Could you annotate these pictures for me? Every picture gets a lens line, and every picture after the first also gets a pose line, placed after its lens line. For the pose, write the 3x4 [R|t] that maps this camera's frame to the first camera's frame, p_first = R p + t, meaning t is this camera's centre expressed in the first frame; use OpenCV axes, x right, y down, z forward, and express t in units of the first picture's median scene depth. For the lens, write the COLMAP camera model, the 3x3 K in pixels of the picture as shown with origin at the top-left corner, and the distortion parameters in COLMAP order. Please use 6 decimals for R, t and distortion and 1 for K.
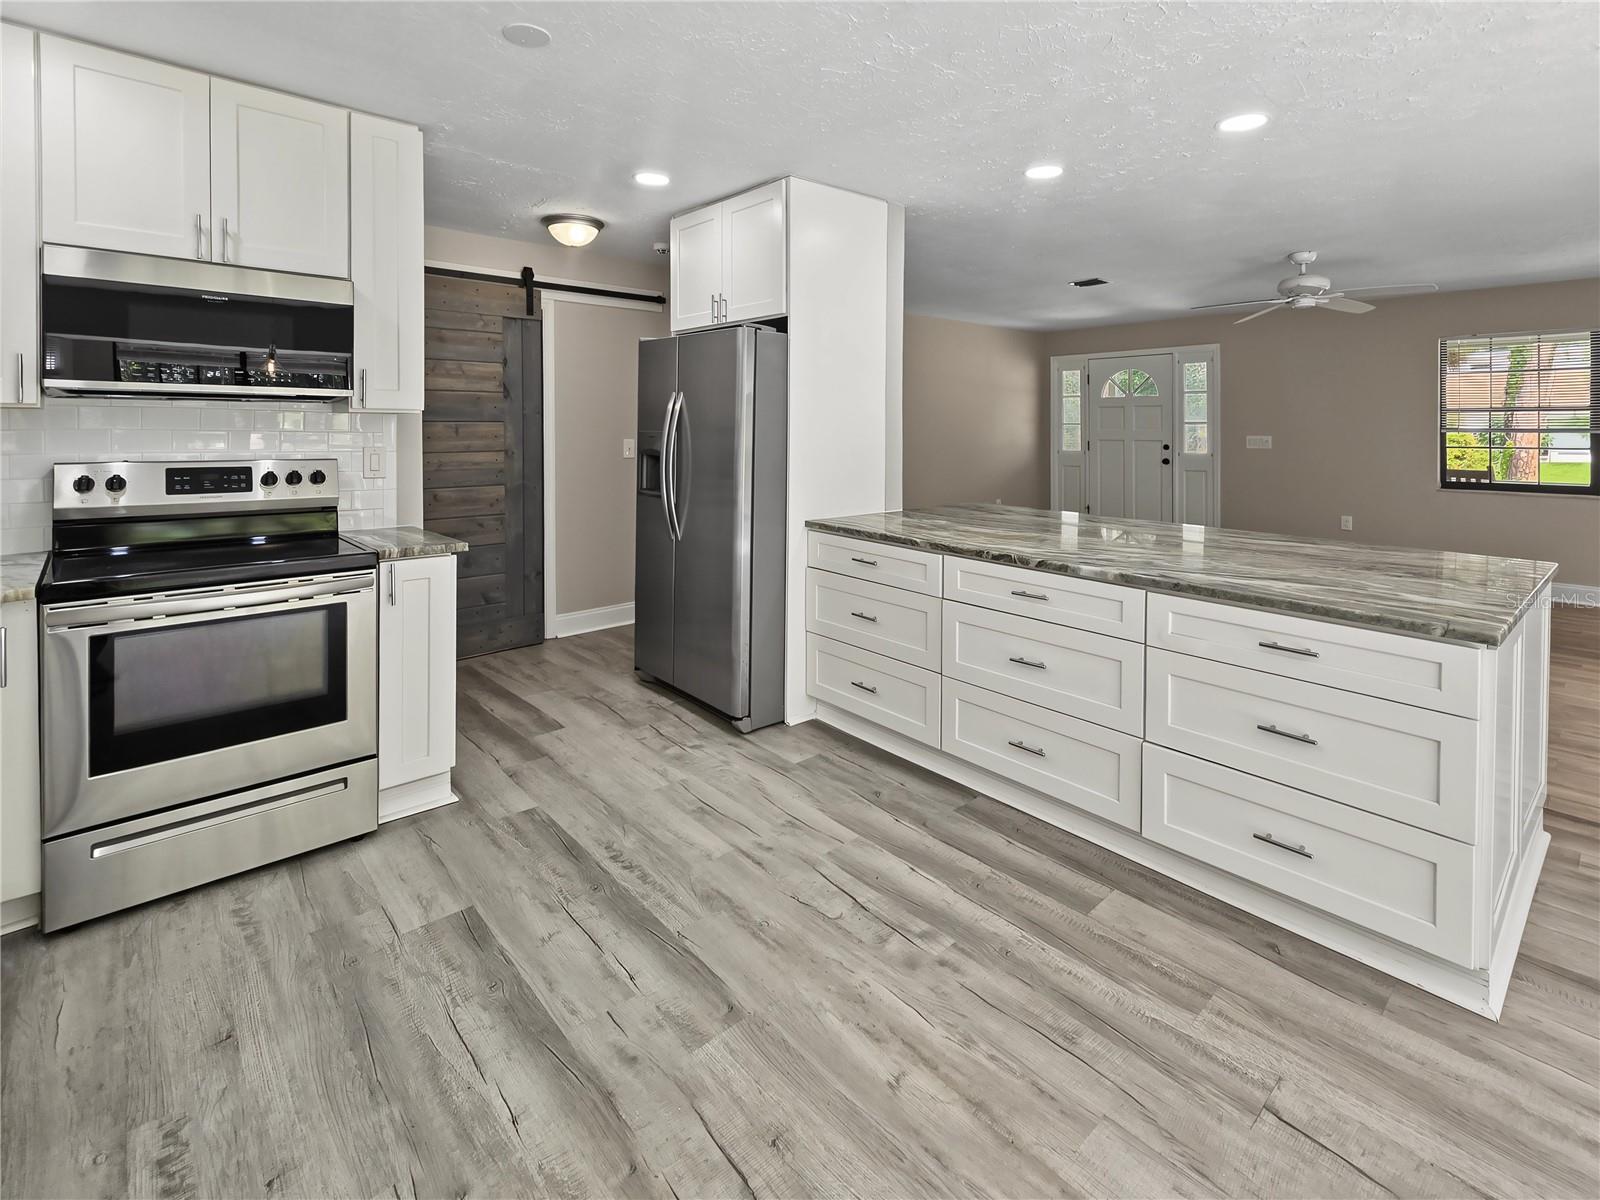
lens RADIAL K [[761.7, 0, 802.9], [0, 761.7, 434.5], [0, 0, 1]] dist [0.001417, 0.000450]
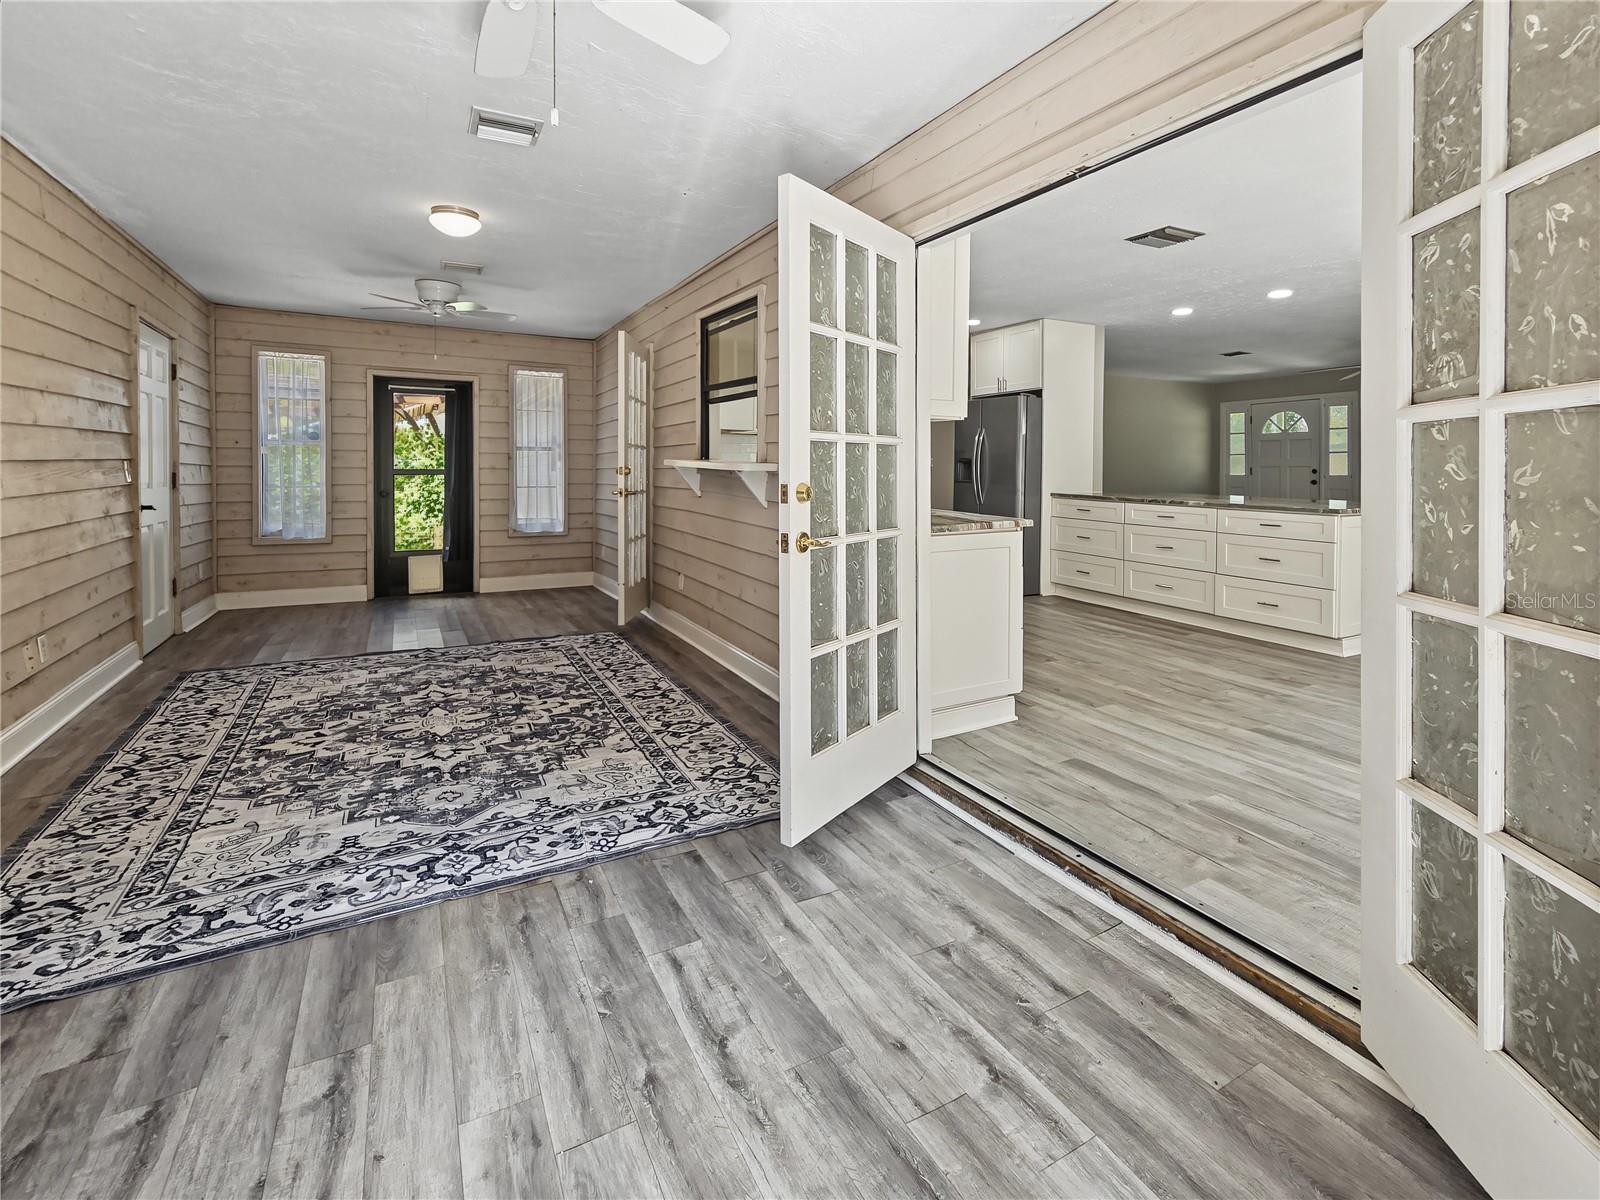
lens RADIAL K [[742.2, 0, 803.1], [0, 742.2, 473.0], [0, 0, 1]] dist [0.003017, -0.000304]
pose [[0.971775, 0.004406, -0.235869, -0.207390], [-0.006359, 0.999952, -0.007519, 0.102093], [0.235825, 0.008807, 0.971756, -1.275125]]
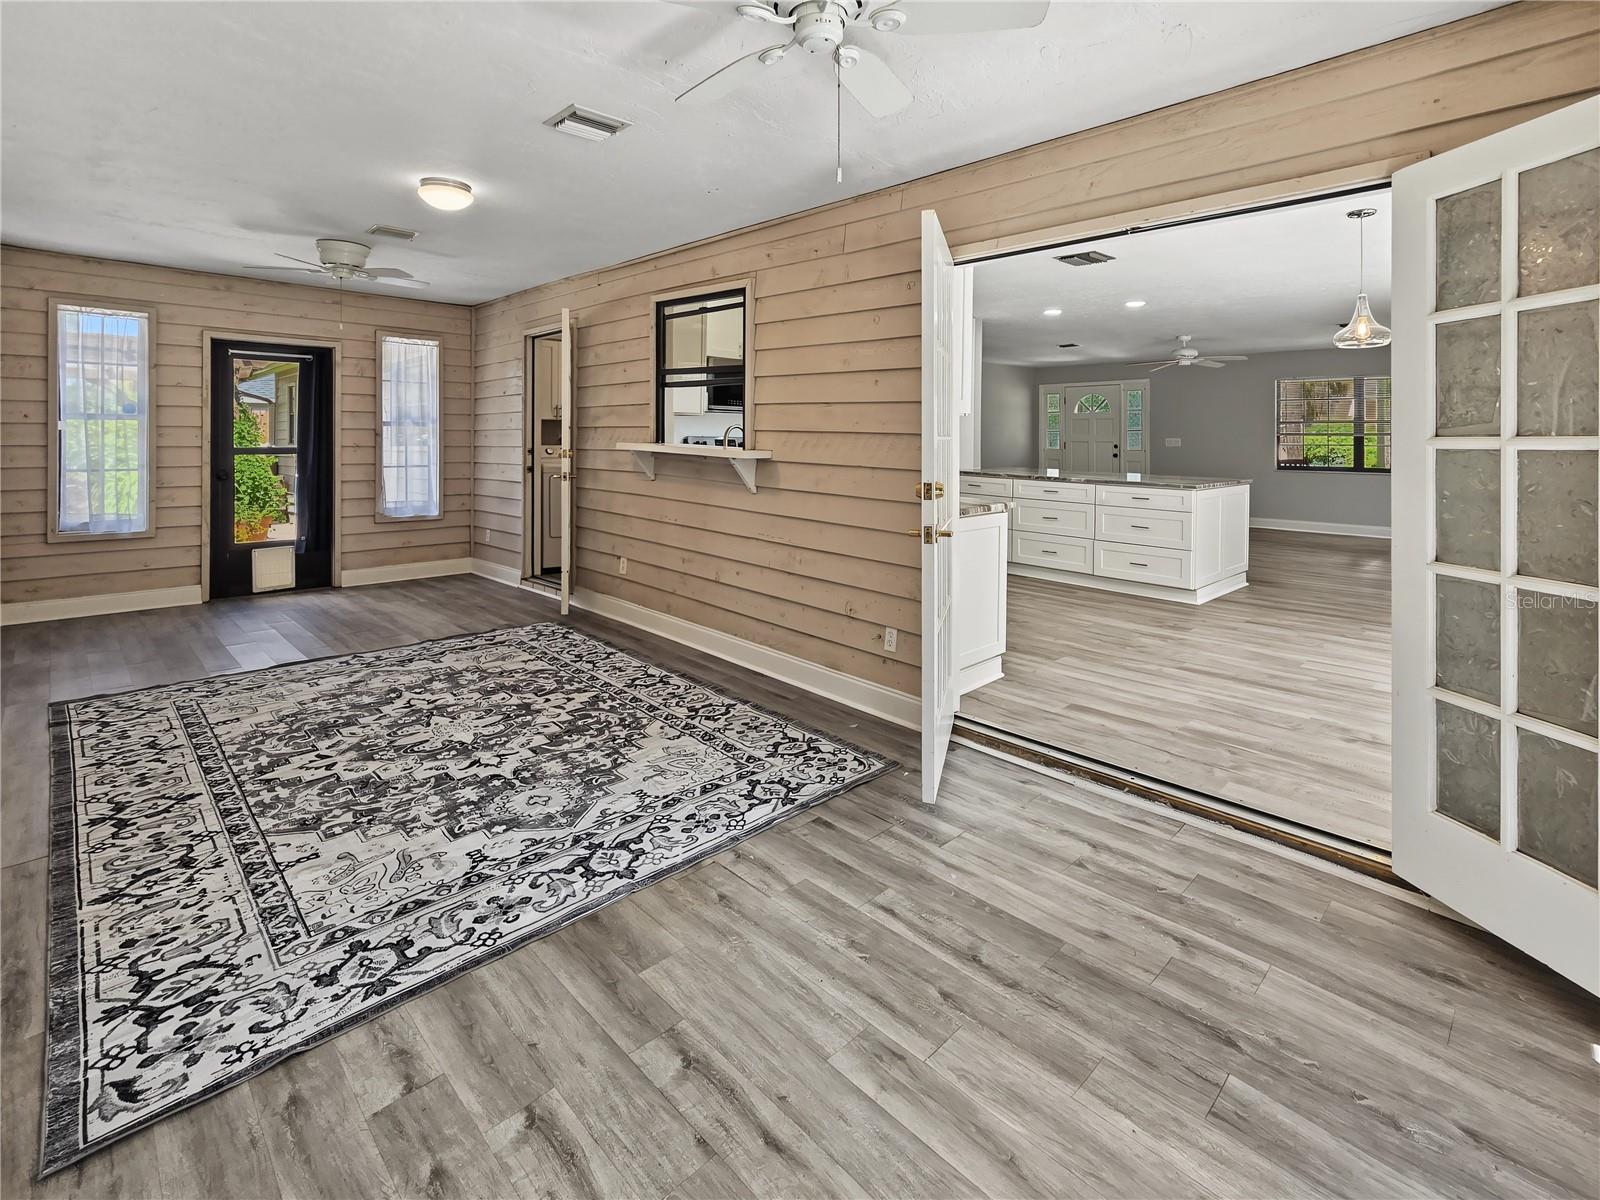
lens RADIAL K [[761.7, 0, 802.9], [0, 761.7, 434.5], [0, 0, 1]] dist [0.001417, 0.000450]
pose [[0.999201, 0.006925, 0.039356, -0.601307], [-0.006303, 0.999854, -0.015901, 0.063212], [-0.039461, 0.015640, 0.999099, -1.438760]]
